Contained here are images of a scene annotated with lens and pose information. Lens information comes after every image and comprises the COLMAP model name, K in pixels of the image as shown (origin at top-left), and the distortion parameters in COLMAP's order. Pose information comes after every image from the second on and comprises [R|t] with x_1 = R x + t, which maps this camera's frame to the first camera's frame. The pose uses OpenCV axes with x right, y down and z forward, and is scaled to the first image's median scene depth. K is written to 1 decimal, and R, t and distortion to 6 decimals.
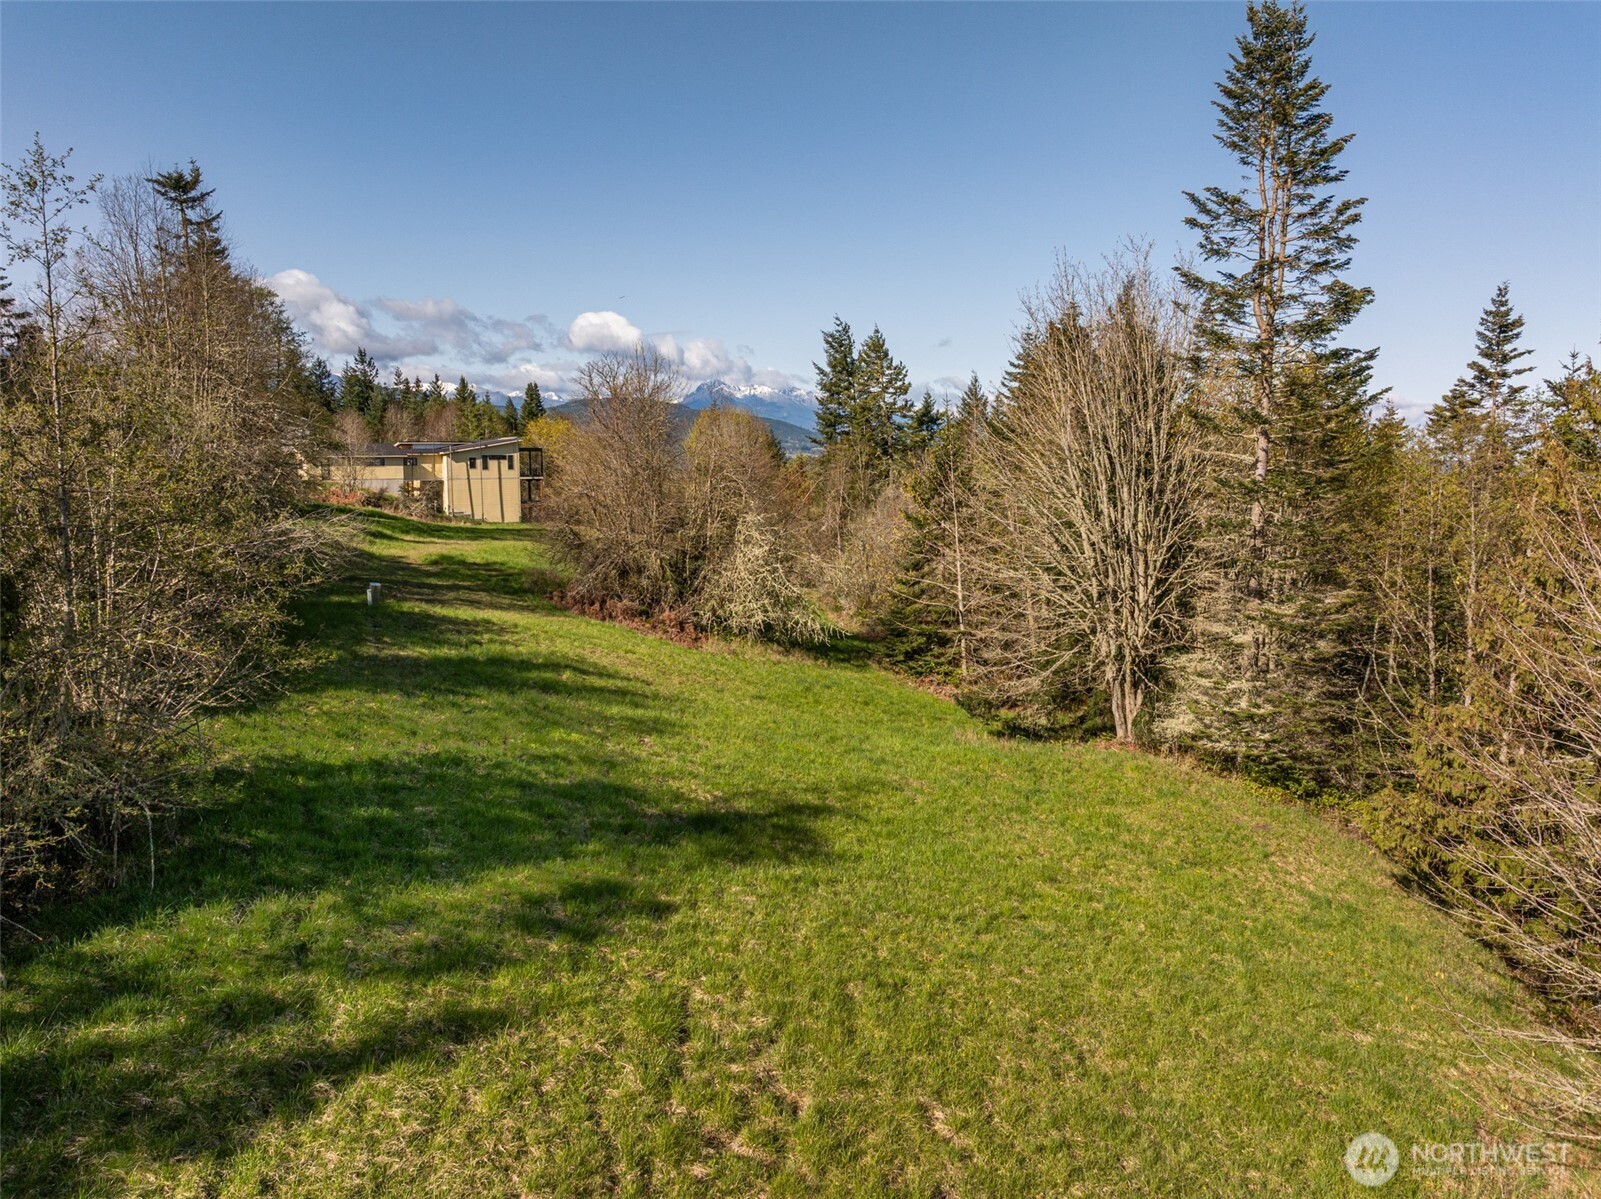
lens RADIAL K [[1148.1, 0, 793.6], [0, 1148.1, 597.4], [0, 0, 1]] dist [-0.032152, 0.022680]
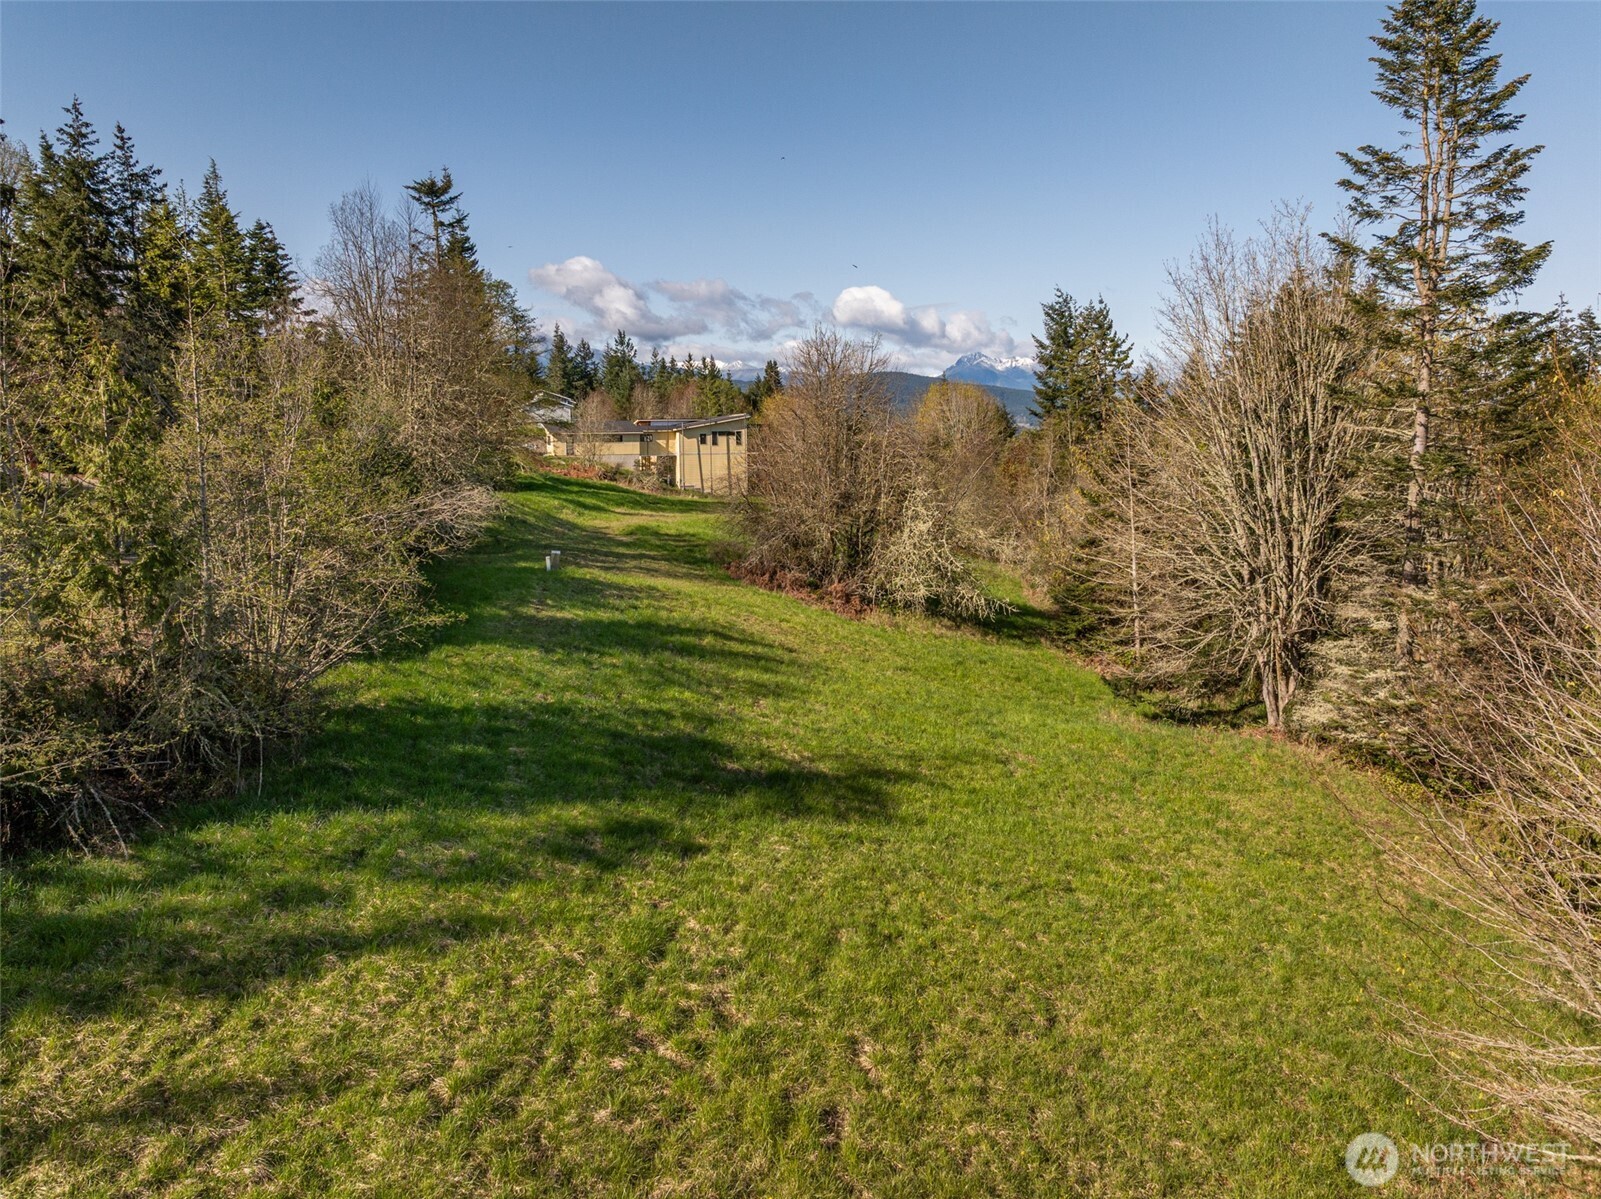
lens RADIAL K [[1148.1, 0, 784.7], [0, 1148.1, 593.1], [0, 0, 1]] dist [-0.032152, 0.022680]
pose [[0.972950, 0.025296, -0.229629, 0.123413], [-0.020988, 0.999555, 0.021183, -0.000112], [0.230062, -0.015791, 0.973048, -0.028466]]
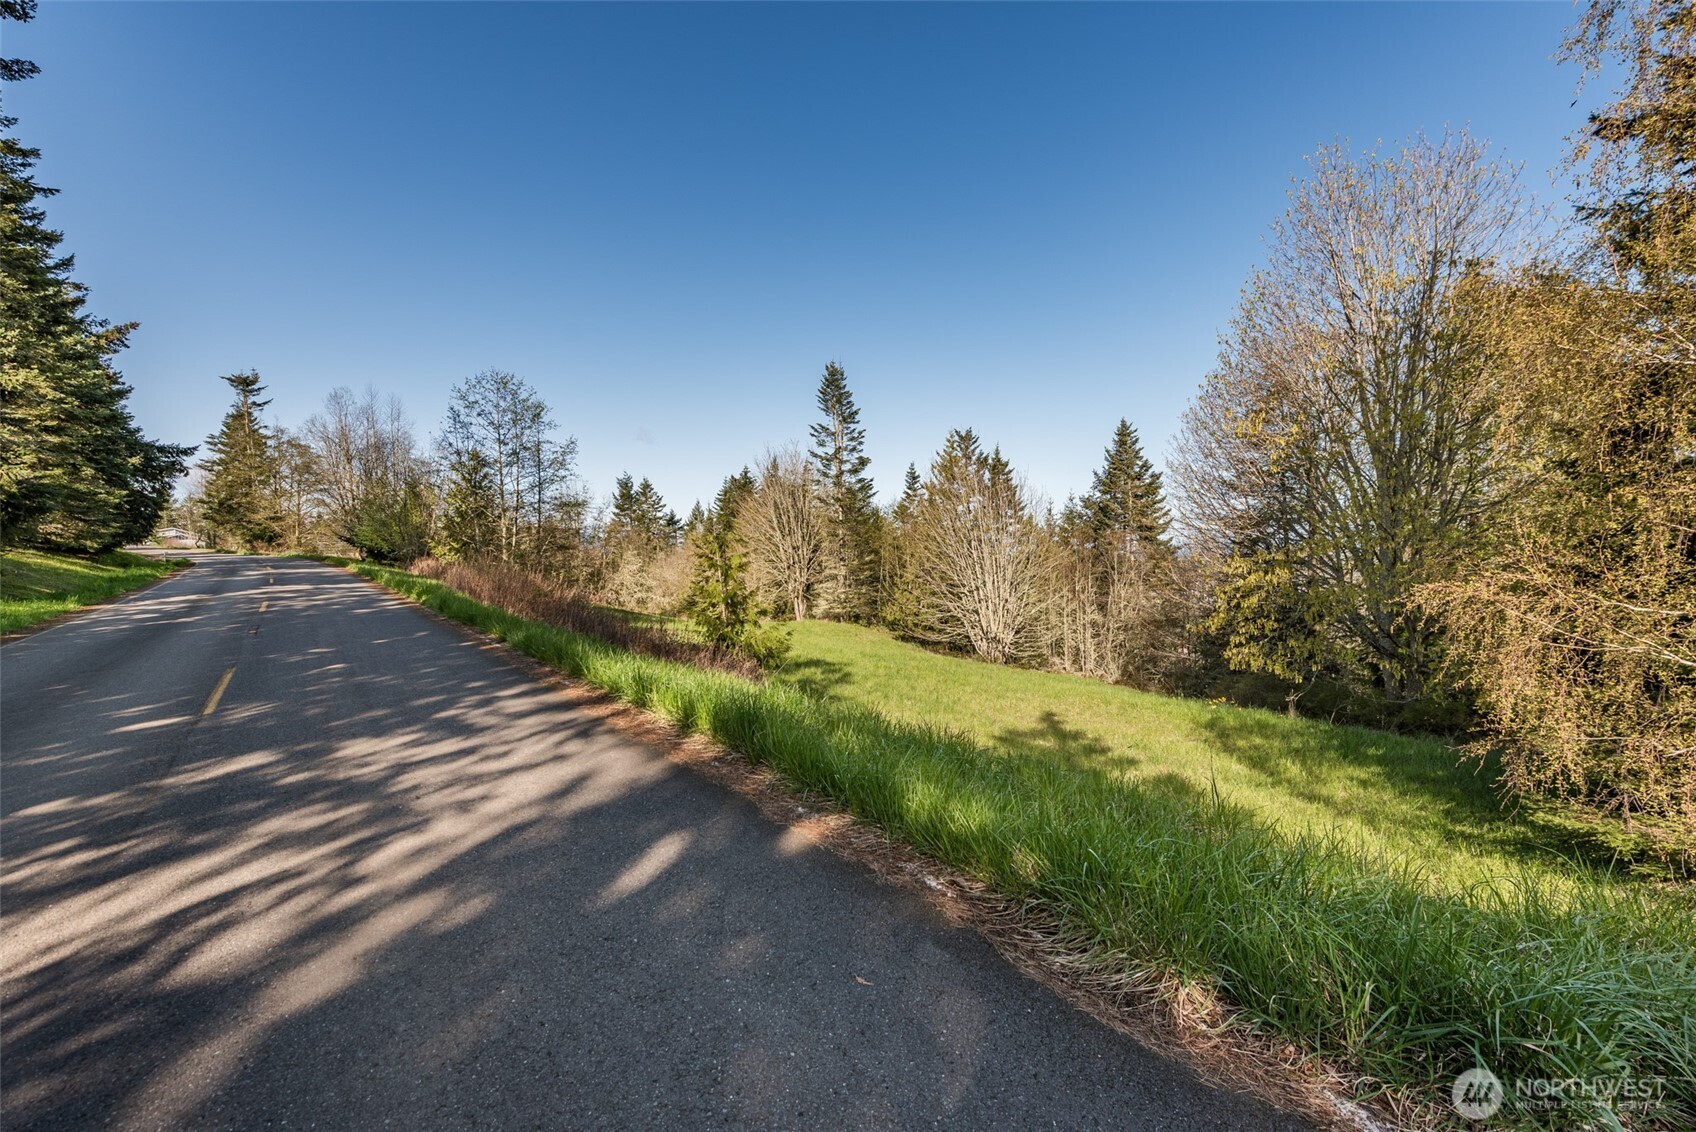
lens RADIAL K [[670.4, 0, 843.1], [0, 670.4, 569.7], [0, 0, 1]] dist [0.014170, -0.001404]
pose [[0.909621, -0.034959, 0.413967, -0.303781], [0.080179, 0.992492, -0.092364, 0.179517], [-0.407629, 0.117208, 0.905594, -0.547825]]
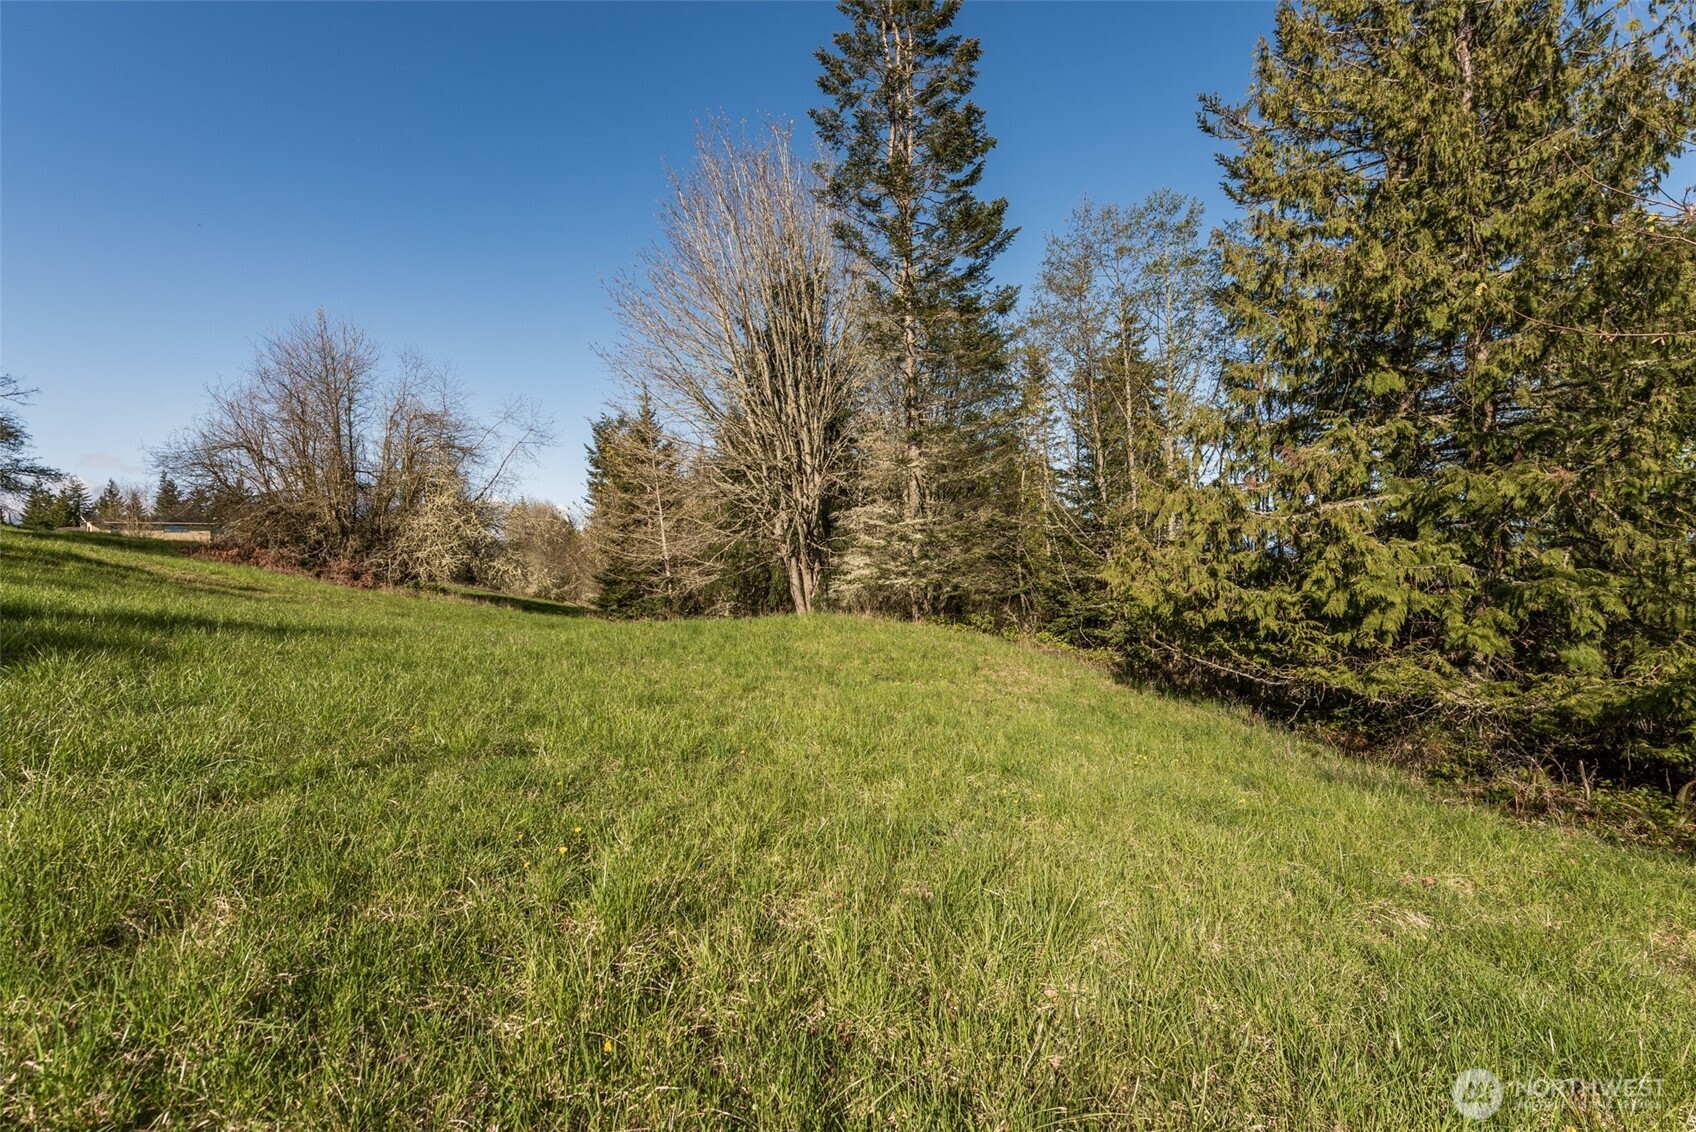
lens RADIAL K [[670.4, 0, 851.3], [0, 670.4, 558.5], [0, 0, 1]] dist [0.014170, -0.001404]
pose [[0.945059, -0.041407, 0.324267, 0.160433], [0.085453, 0.988747, -0.122792, 0.167937], [-0.315533, 0.143755, 0.937962, 0.493423]]
